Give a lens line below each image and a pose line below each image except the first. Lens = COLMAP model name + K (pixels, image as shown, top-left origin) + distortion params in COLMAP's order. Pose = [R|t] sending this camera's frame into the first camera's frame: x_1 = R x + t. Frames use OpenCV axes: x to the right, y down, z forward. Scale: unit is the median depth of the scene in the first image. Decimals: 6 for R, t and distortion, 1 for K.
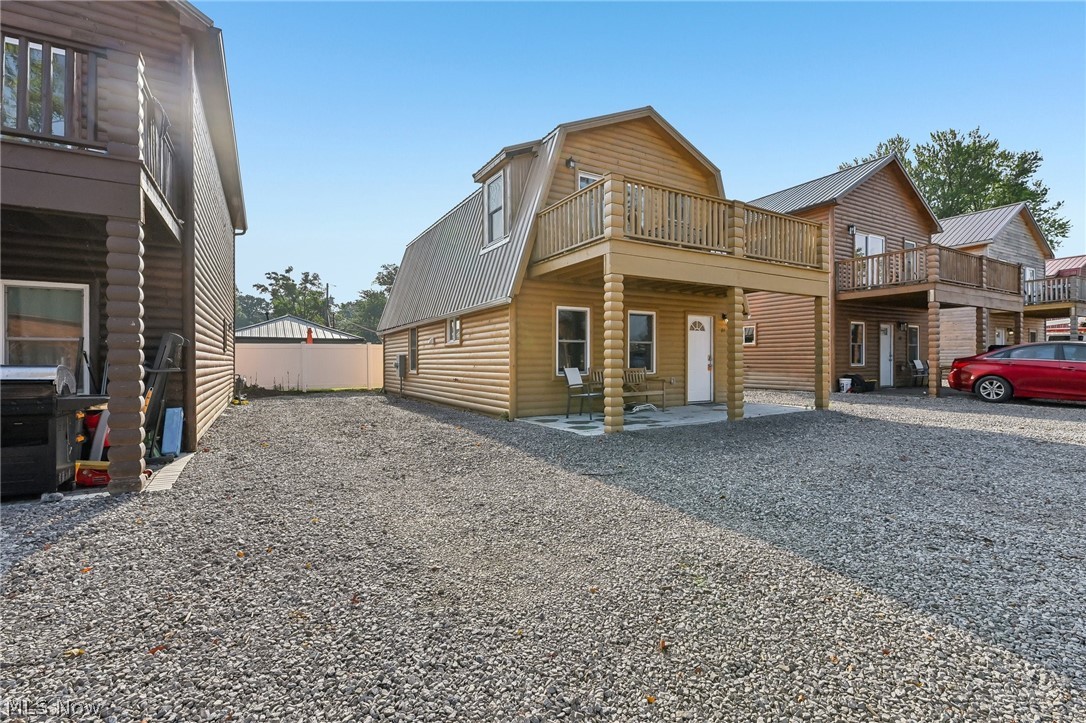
lens RADIAL K [[489.8, 0, 543.0], [0, 489.8, 361.5], [0, 0, 1]] dist [-0.000818, 0.000037]
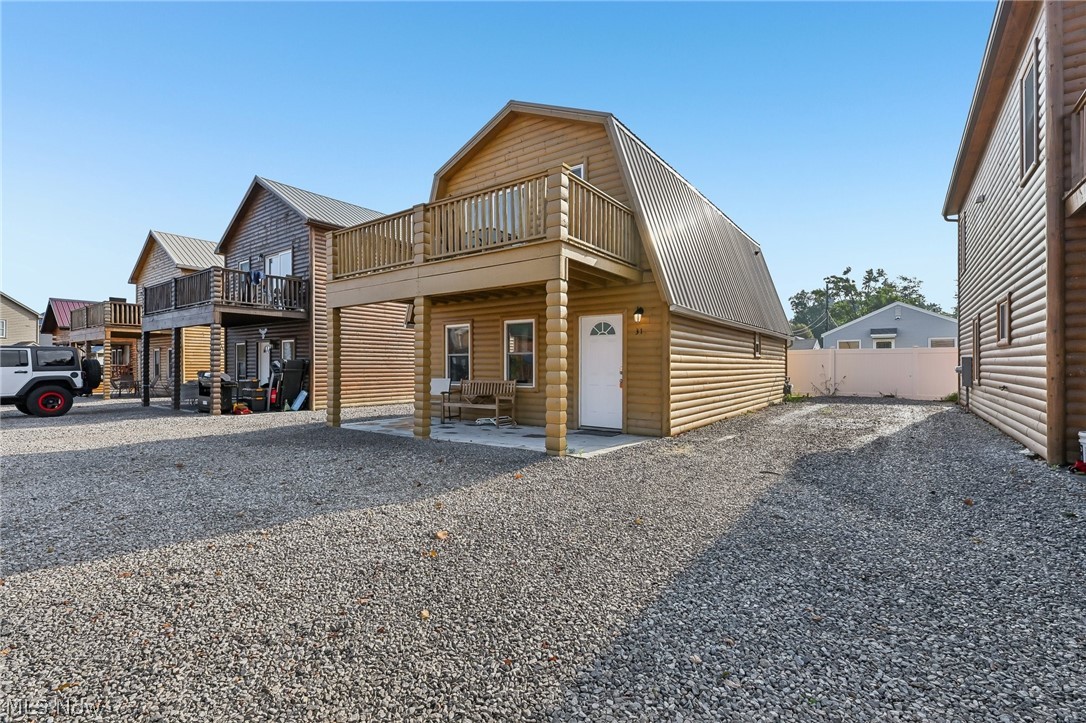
lens RADIAL K [[481.1, 0, 543.0], [0, 481.1, 361.5], [0, 0, 1]] dist [0.000752, -0.000012]
pose [[0.400883, -0.004456, -0.916119, 0.997858], [-0.001719, 0.999983, -0.005616, -0.017440], [0.916128, 0.003826, 0.400868, 0.636079]]
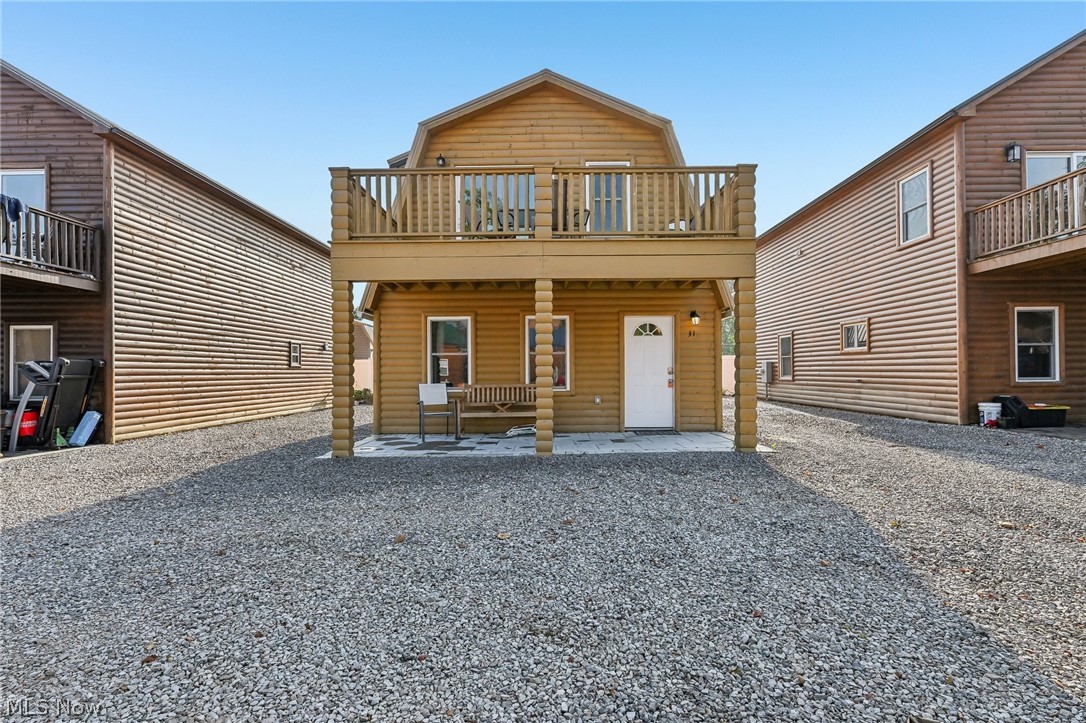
lens RADIAL K [[483.3, 0, 543.3], [0, 483.3, 366.6], [0, 0, 1]] dist [0.000069, 0.000015]
pose [[0.859796, -0.007342, -0.510585, 0.580766], [0.003405, 0.999957, -0.008646, -0.008300], [0.510627, 0.005695, 0.859784, 0.271151]]
